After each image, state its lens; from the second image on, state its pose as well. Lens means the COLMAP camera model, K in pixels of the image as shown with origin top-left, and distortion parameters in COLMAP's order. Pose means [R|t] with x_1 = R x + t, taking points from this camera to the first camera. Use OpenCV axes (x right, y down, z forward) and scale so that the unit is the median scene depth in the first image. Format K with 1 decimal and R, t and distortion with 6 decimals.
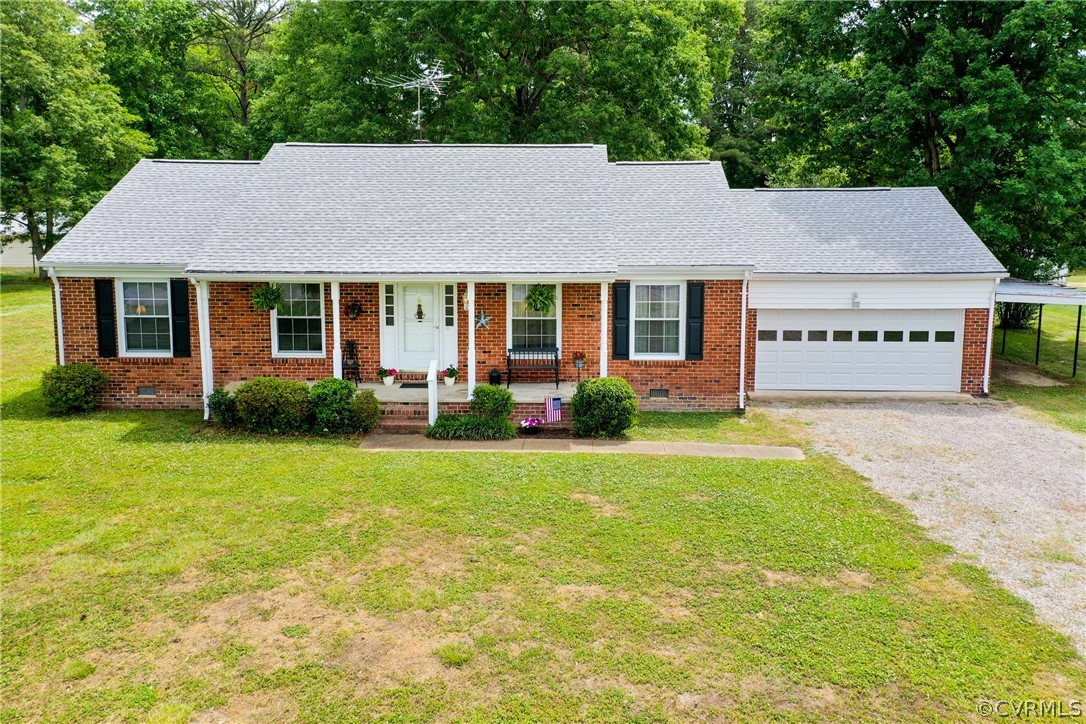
lens RADIAL K [[864.7, 0, 542.8], [0, 864.7, 332.3], [0, 0, 1]] dist [0.083597, -0.003571]
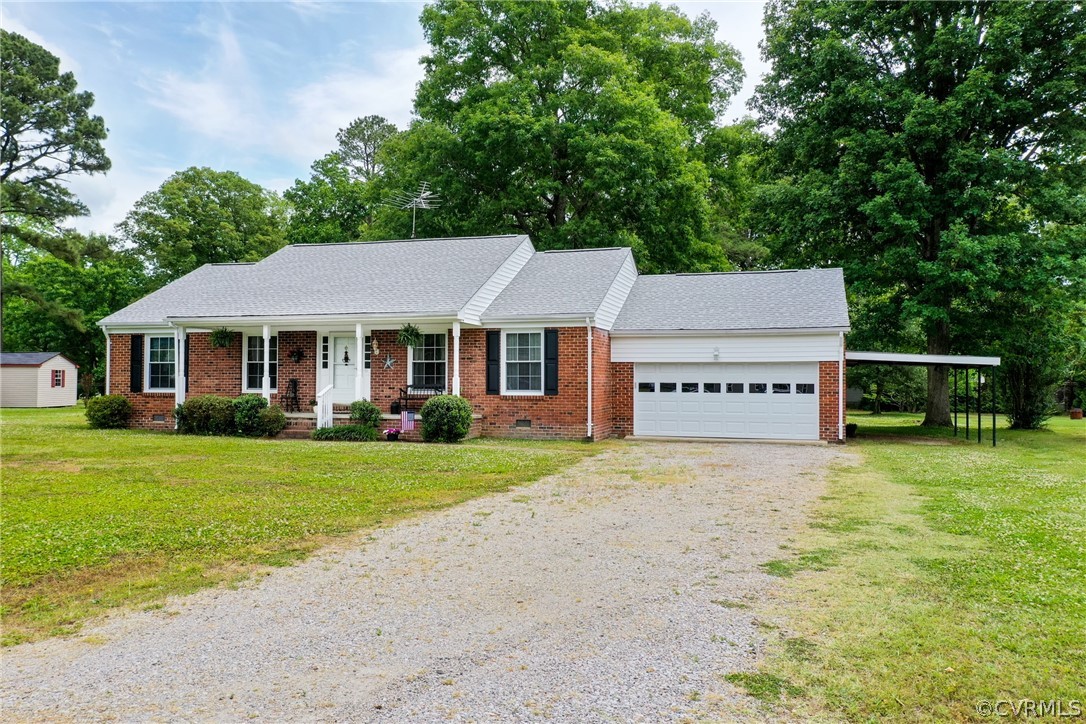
lens RADIAL K [[856.4, 0, 546.7], [0, 856.4, 382.3], [0, 0, 1]] dist [0.079678, 0.006208]
pose [[0.966018, 0.002019, -0.258467, 0.466268], [-0.040817, 0.988614, -0.144832, 0.182548], [0.255232, 0.150460, 0.955101, -0.121506]]
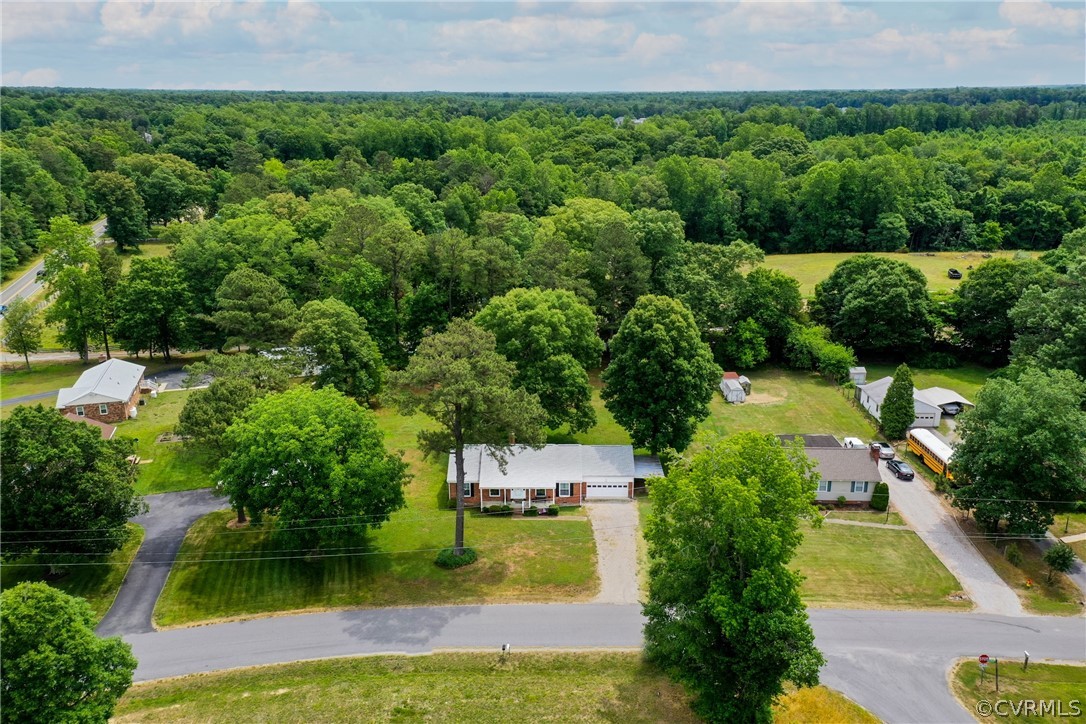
lens RADIAL K [[868.3, 0, 523.9], [0, 868.3, 314.0], [0, 0, 1]] dist [0.083433, 0.005465]
pose [[0.999970, -0.007209, -0.002950, -0.086017], [0.007484, 0.994212, 0.107174, -1.601439], [0.002160, -0.107193, 0.994236, -4.037059]]
